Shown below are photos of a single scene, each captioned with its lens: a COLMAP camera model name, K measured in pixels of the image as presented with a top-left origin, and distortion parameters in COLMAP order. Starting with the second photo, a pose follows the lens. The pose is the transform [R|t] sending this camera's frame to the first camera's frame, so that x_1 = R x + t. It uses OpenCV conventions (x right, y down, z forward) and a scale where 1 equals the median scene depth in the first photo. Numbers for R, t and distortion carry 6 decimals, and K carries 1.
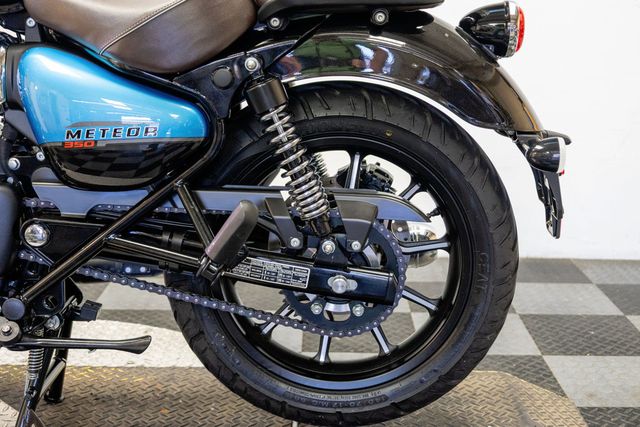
lens RADIAL K [[934.5, 0, 320.0], [0, 934.5, 213.5], [0, 0, 1]] dist [0.019587, 0.006143]
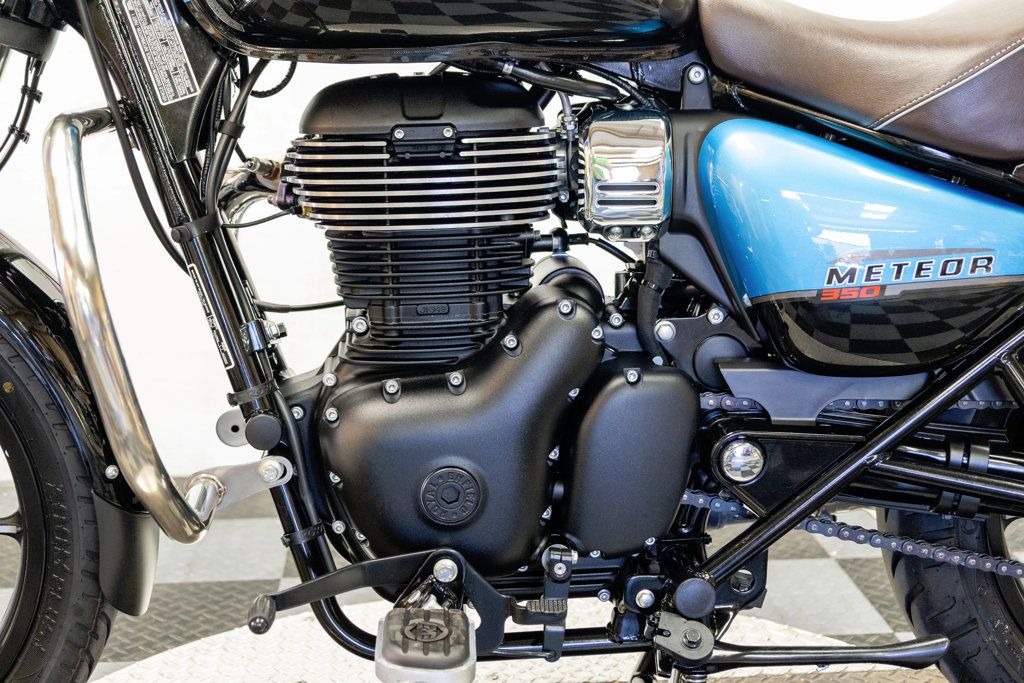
lens RADIAL K [[1495.3, 0, 512.0], [0, 1495.3, 341.5], [0, 0, 1]] dist [0.019587, 0.006143]
pose [[0.996373, -0.035089, 0.077526, -0.487549], [0.036951, 0.999059, -0.022721, -0.030787], [-0.076655, 0.025504, 0.996731, 0.132413]]
